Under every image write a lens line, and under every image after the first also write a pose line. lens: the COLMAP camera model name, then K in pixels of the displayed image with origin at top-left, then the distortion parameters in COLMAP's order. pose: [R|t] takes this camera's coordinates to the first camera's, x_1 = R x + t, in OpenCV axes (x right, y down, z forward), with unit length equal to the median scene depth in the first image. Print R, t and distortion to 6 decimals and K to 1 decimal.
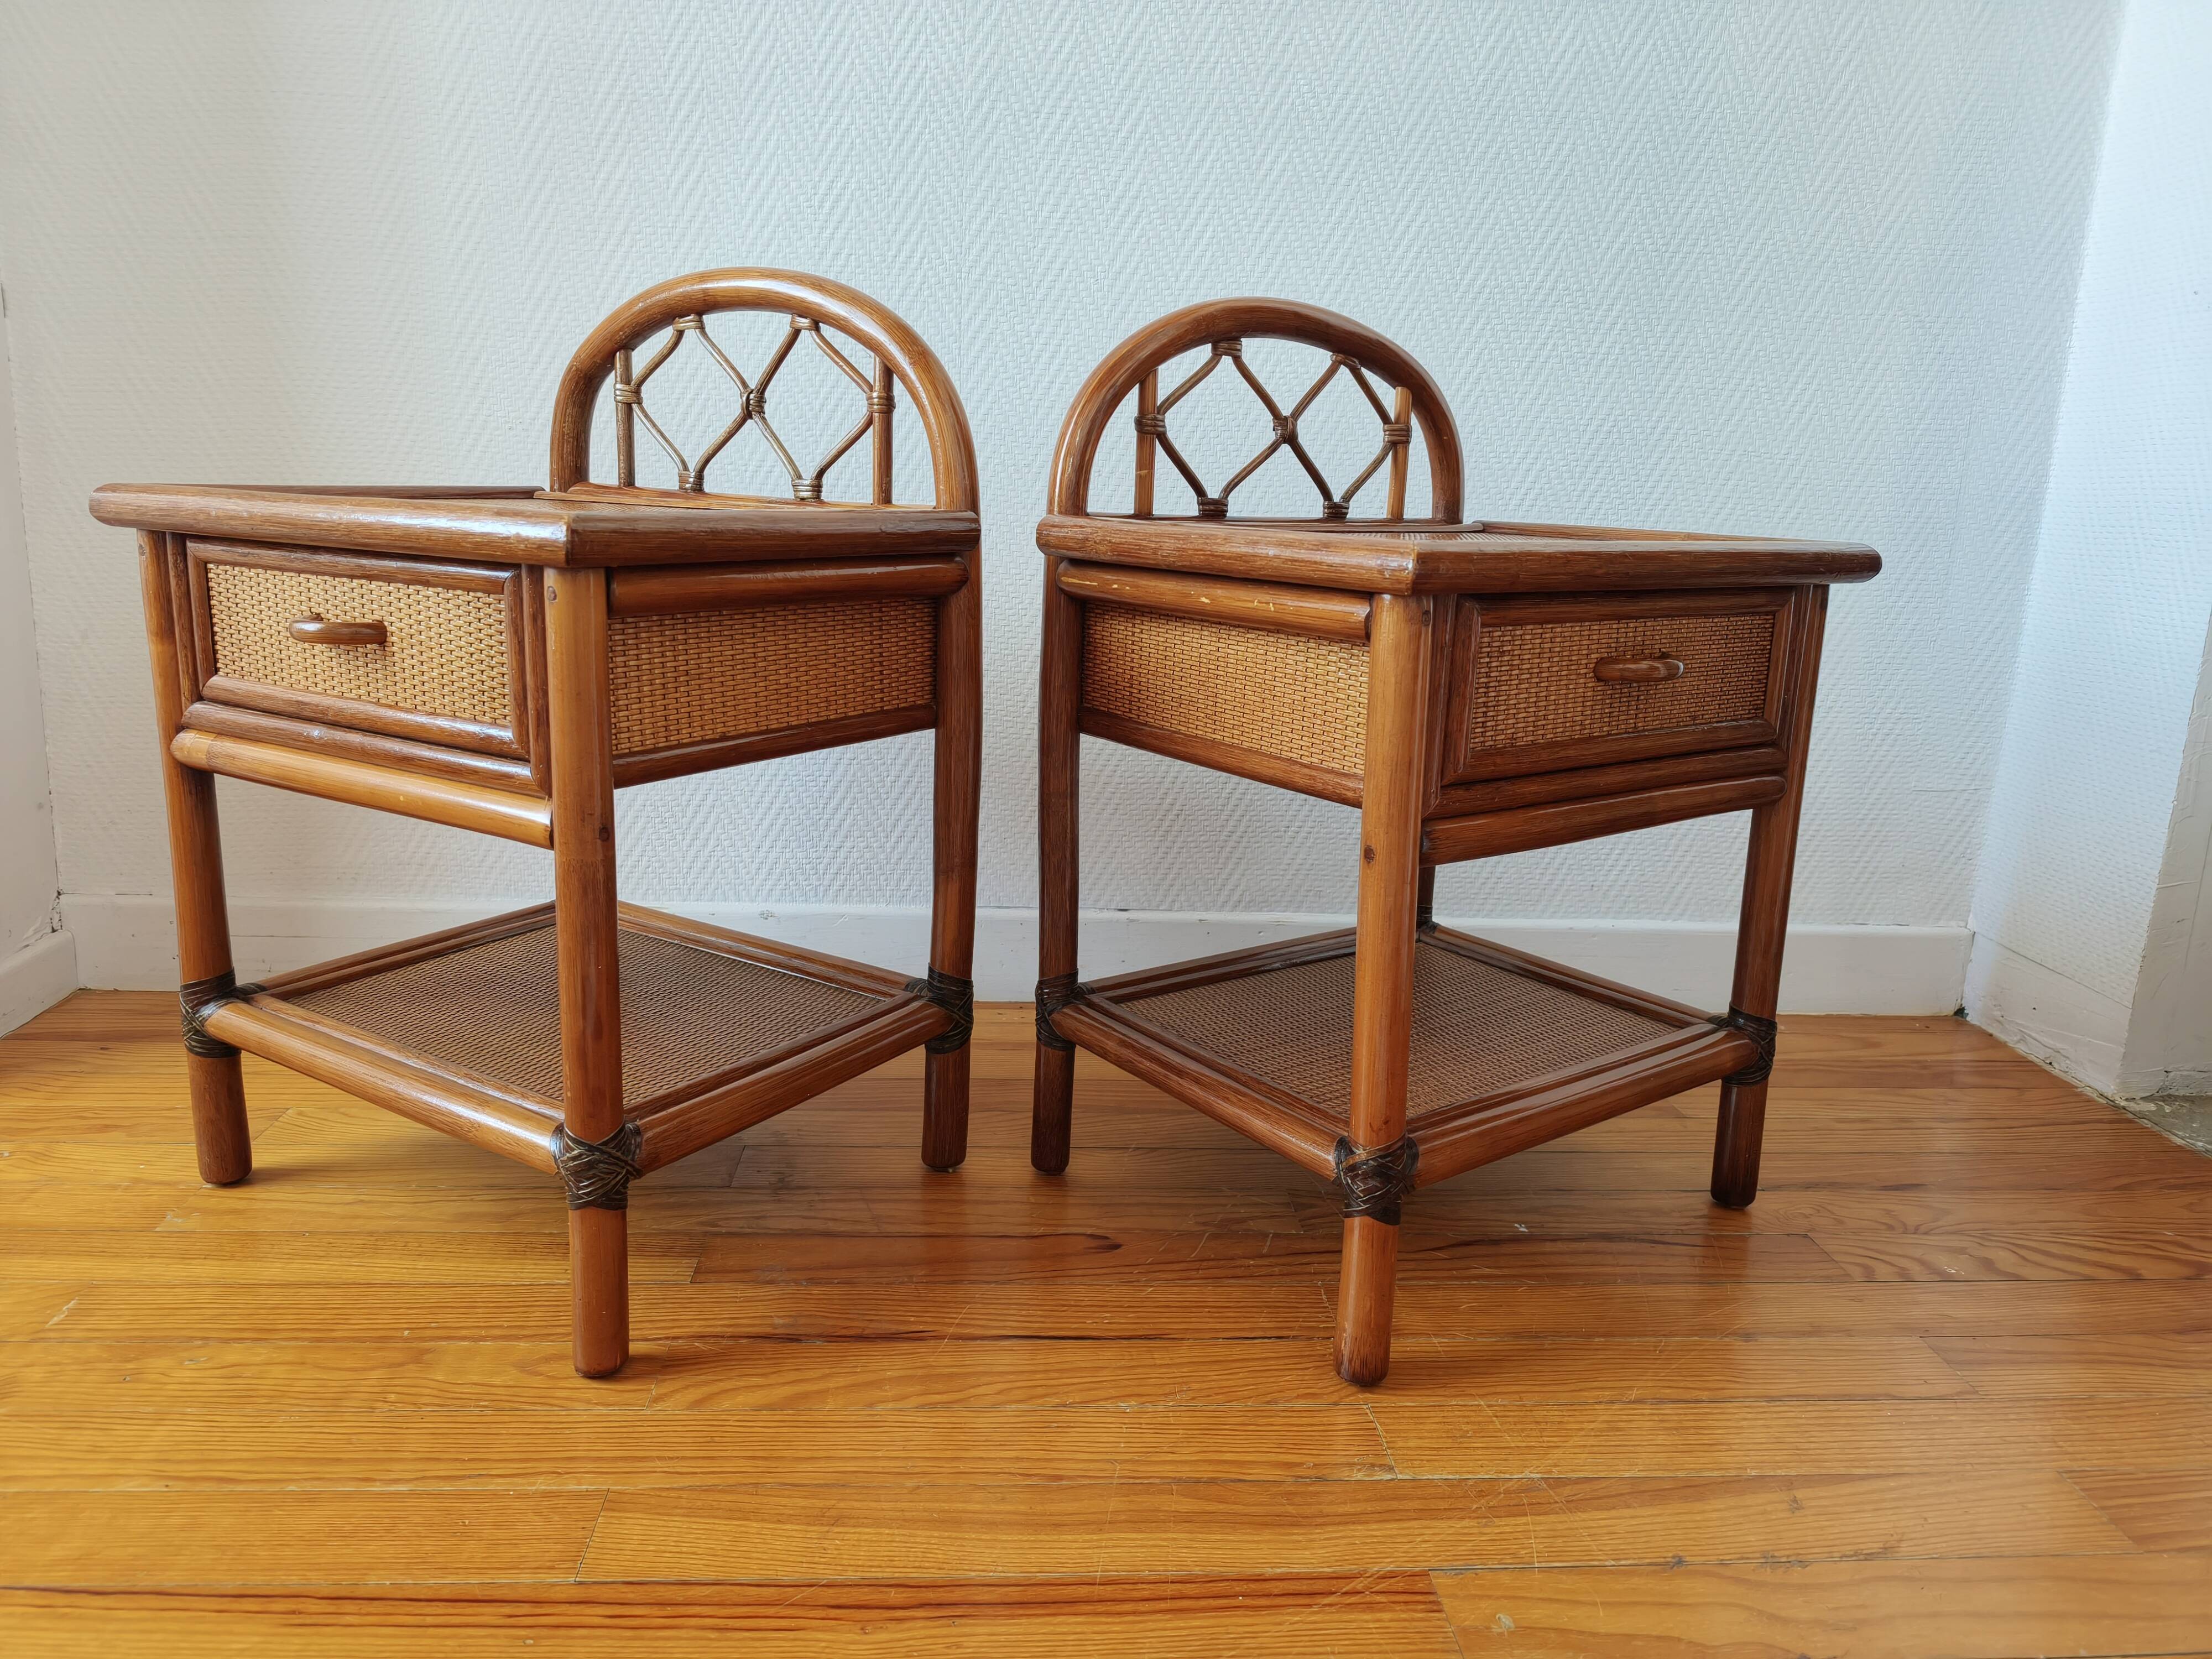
lens RADIAL K [[1530.9, 0, 1097.9], [0, 1530.9, 808.1], [0, 0, 1]] dist [0.007124, -0.019918]
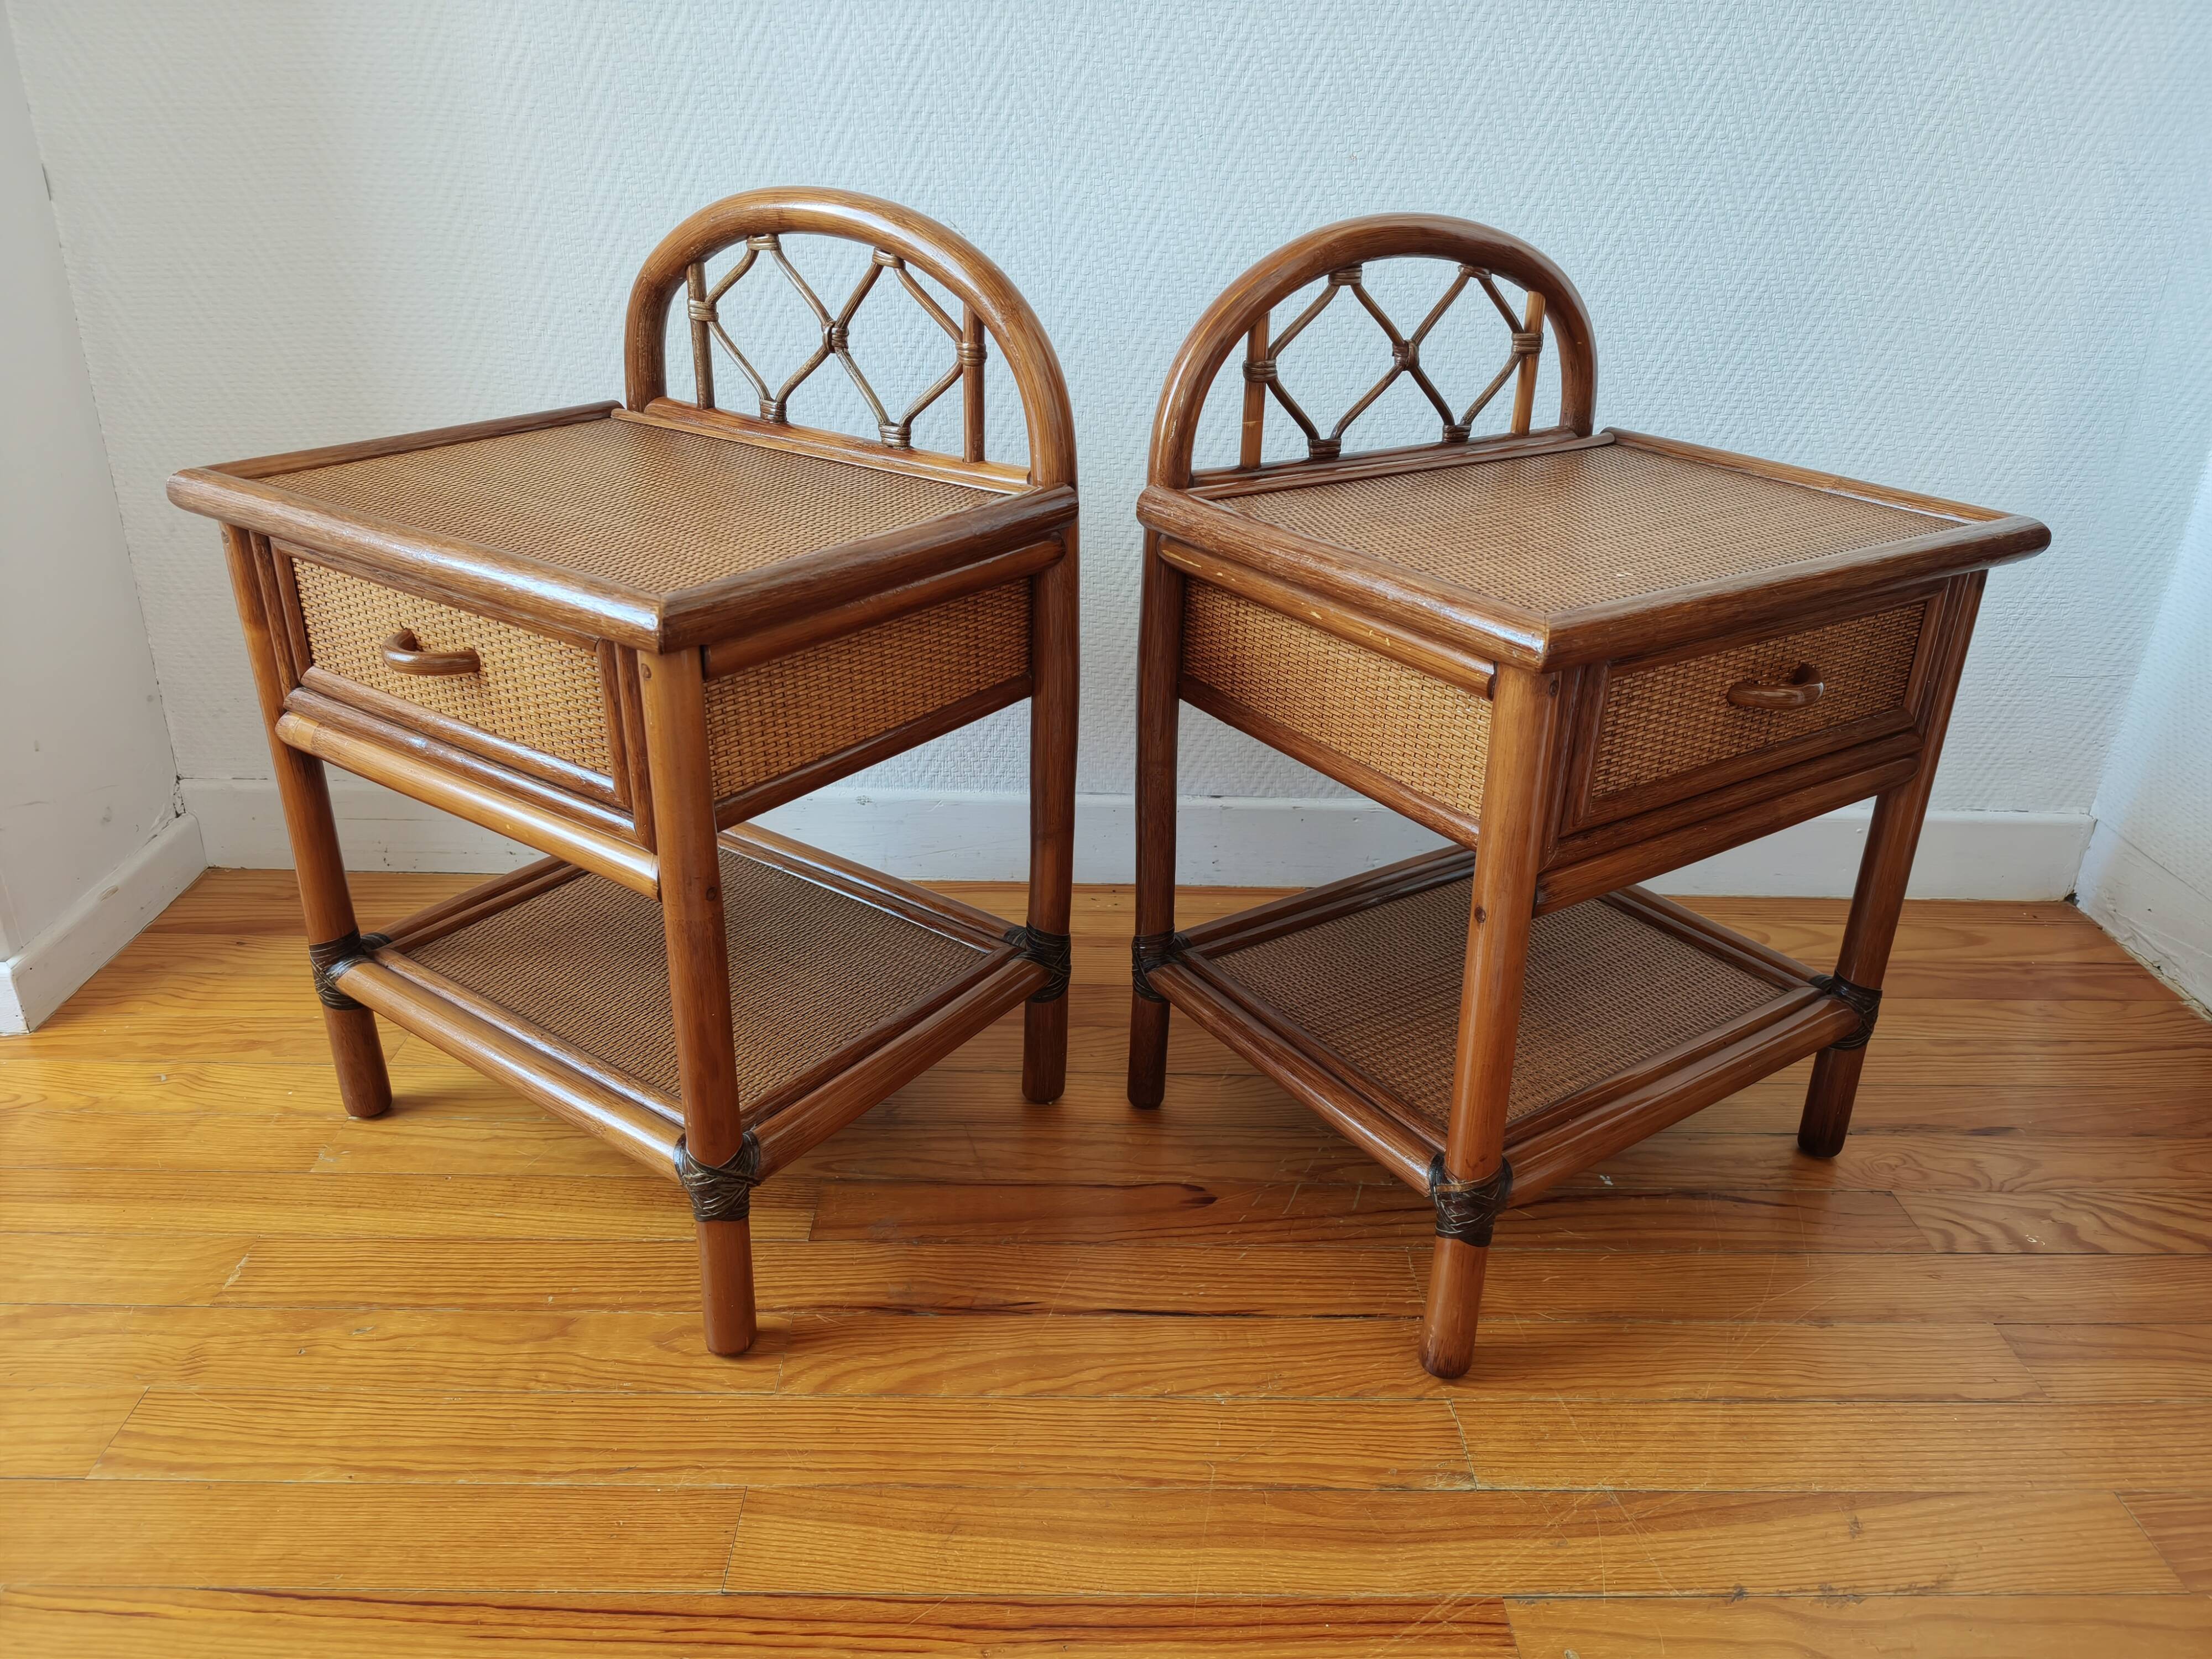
lens RADIAL K [[1532.0, 0, 1103.0], [0, 1532.0, 803.7], [0, 0, 1]] dist [0.007117, -0.020345]
pose [[0.998715, 0.010835, -0.049500, -0.011163], [-0.000469, 0.978807, 0.204783, -0.170820], [0.050670, -0.204496, 0.977555, 0.029721]]
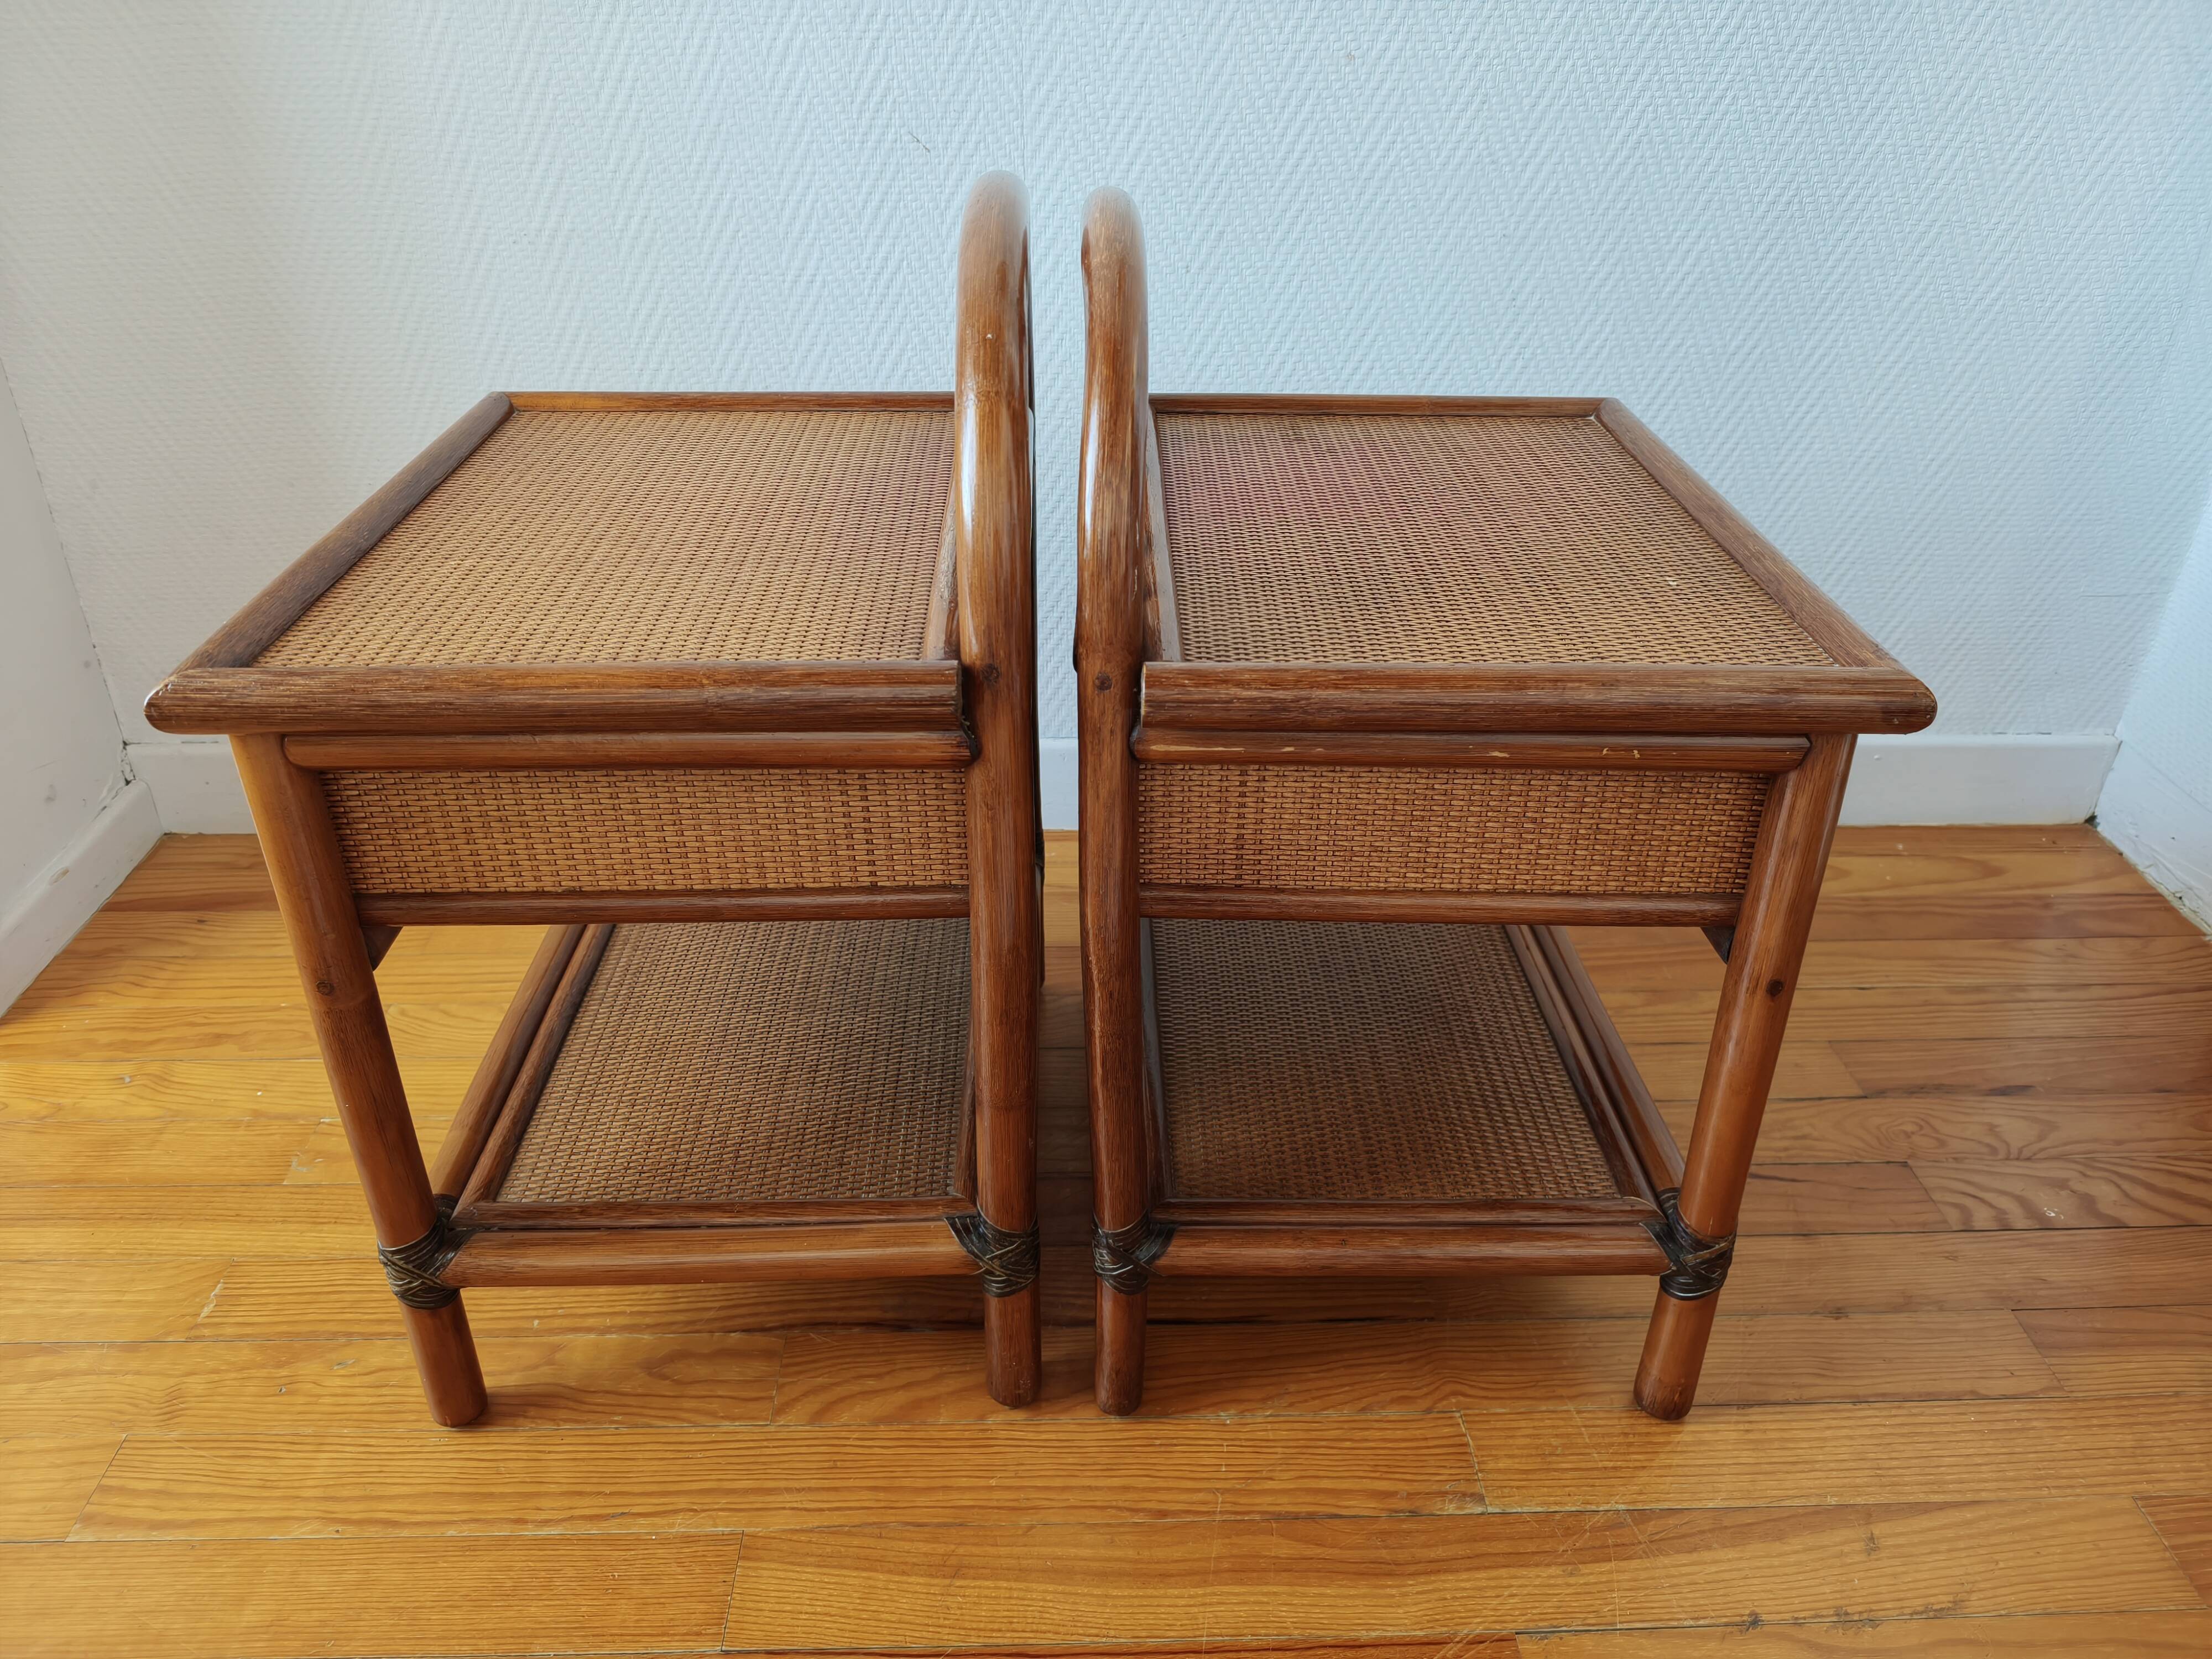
lens RADIAL K [[1538.0, 0, 1108.1], [0, 1538.0, 798.5], [0, 0, 1]] dist [0.003578, -0.018710]
pose [[0.999106, -0.006119, -0.041823, -0.011352], [0.018398, 0.953773, 0.299963, -0.240217], [0.038054, -0.300464, 0.953034, 0.094331]]
